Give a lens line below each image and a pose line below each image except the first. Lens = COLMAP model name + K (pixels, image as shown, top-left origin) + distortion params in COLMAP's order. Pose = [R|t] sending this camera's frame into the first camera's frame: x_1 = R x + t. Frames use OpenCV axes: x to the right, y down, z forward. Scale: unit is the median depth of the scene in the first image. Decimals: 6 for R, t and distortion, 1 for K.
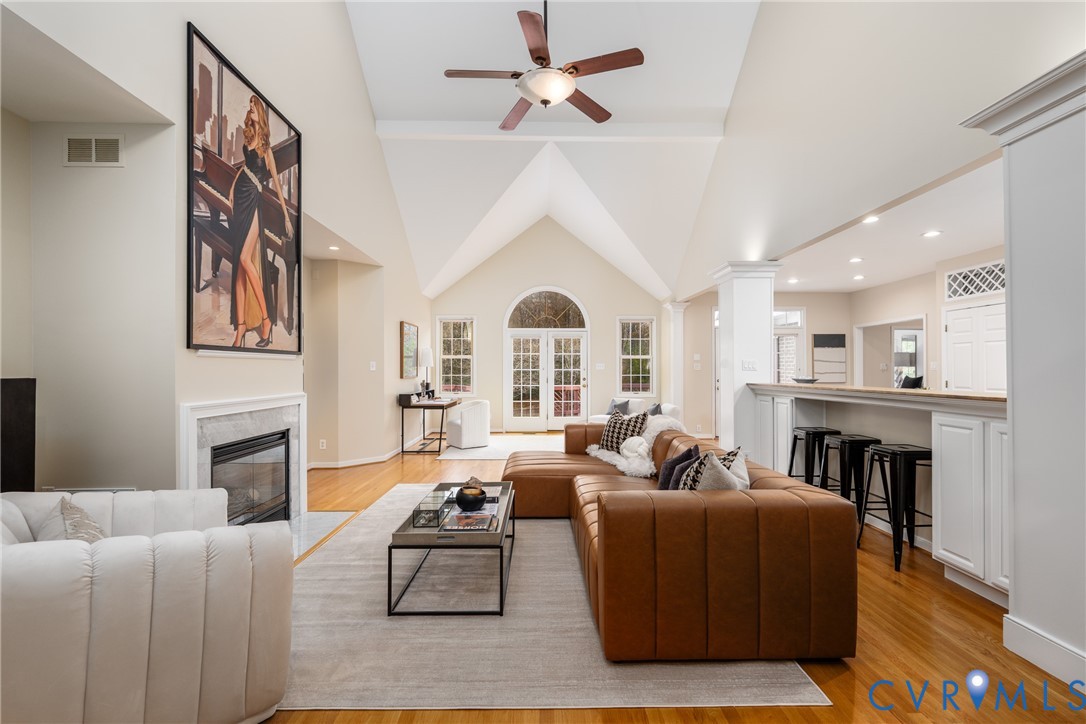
lens RADIAL K [[486.2, 0, 550.1], [0, 486.2, 366.1], [0, 0, 1]] dist [-0.000046, 0.000009]
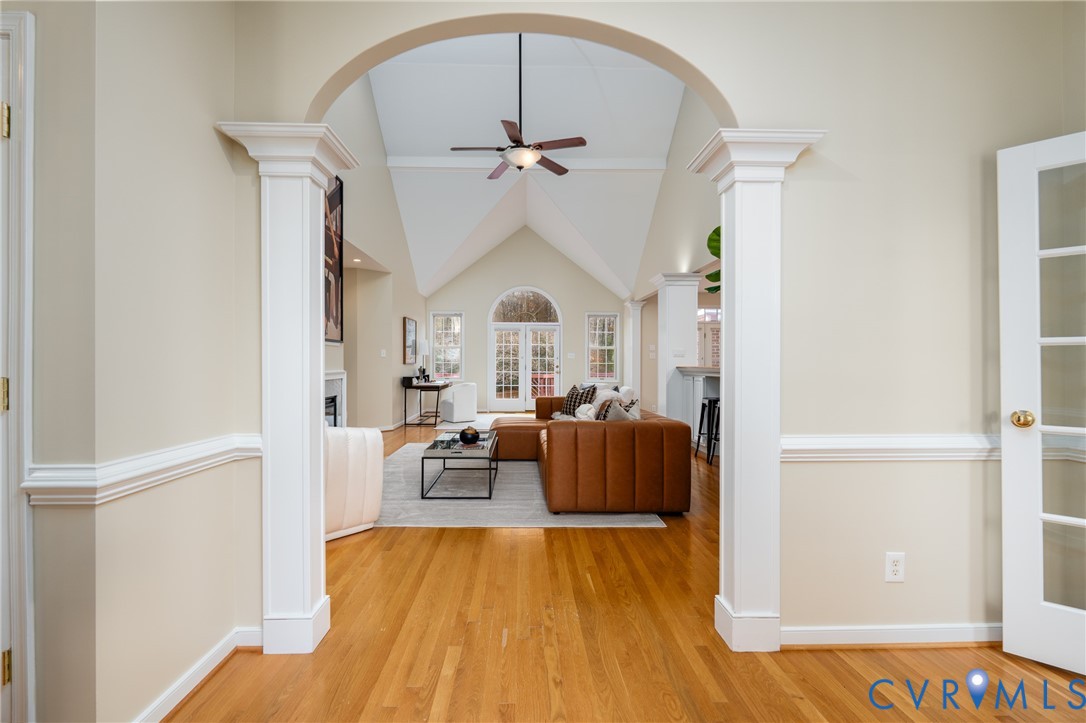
lens RADIAL K [[486.2, 0, 534.4], [0, 486.2, 360.5], [0, 0, 1]] dist [-0.000046, 0.000009]
pose [[0.999984, 0.003725, 0.004327, 0.022631], [-0.003739, 0.999987, 0.003345, 0.018396], [-0.004315, -0.003361, 0.999985, -0.353375]]
